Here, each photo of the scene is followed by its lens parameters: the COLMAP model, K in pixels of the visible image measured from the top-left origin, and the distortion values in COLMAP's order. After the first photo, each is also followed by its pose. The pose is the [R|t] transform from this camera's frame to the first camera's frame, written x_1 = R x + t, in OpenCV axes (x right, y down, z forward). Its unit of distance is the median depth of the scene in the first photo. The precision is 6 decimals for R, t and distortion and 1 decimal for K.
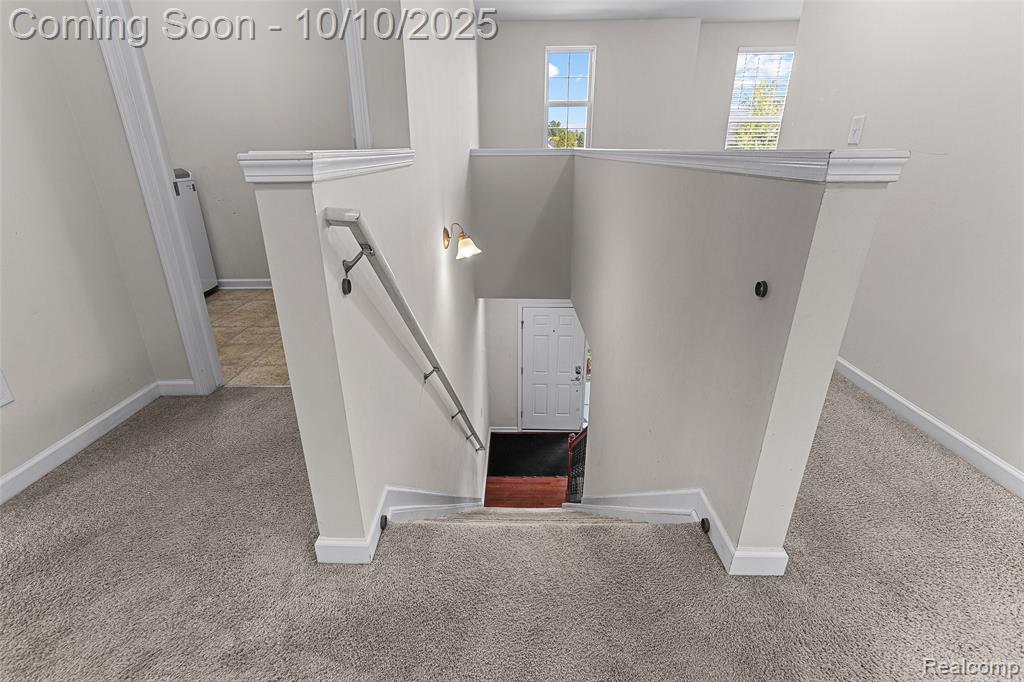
lens RADIAL K [[491.3, 0, 503.5], [0, 491.3, 333.4], [0, 0, 1]] dist [-0.031258, 0.038599]
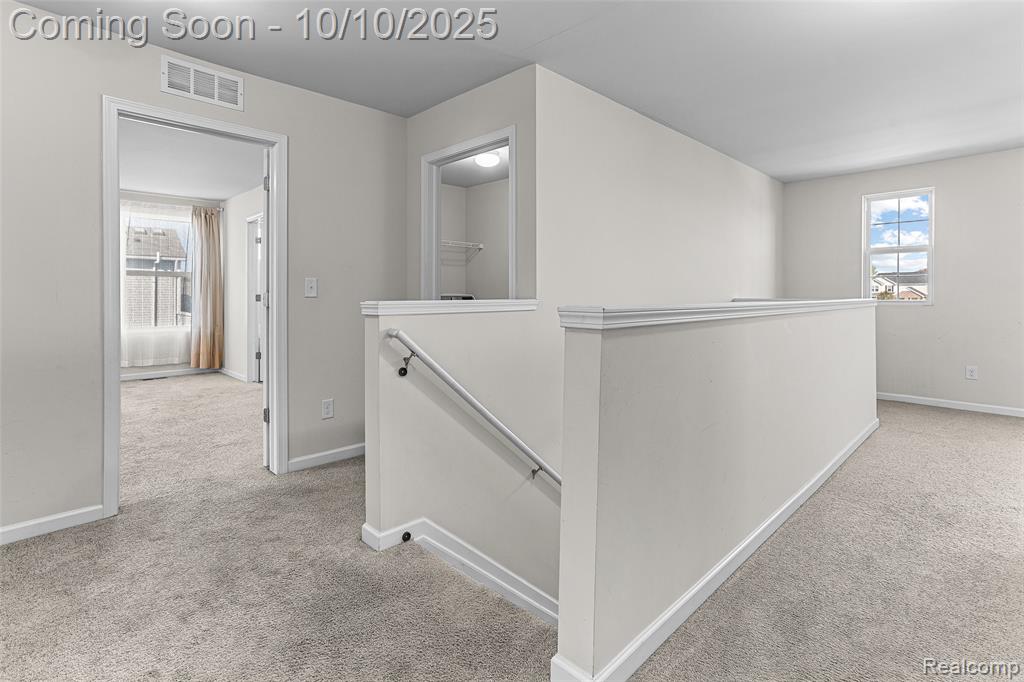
lens RADIAL K [[503.3, 0, 509.7], [0, 503.3, 306.7], [0, 0, 1]] dist [0.001096, 0.011772]
pose [[0.714029, 0.020921, -0.699804, 1.210417], [-0.252091, 0.940192, -0.229107, 0.003367], [0.653156, 0.340003, 0.676598, -0.074560]]
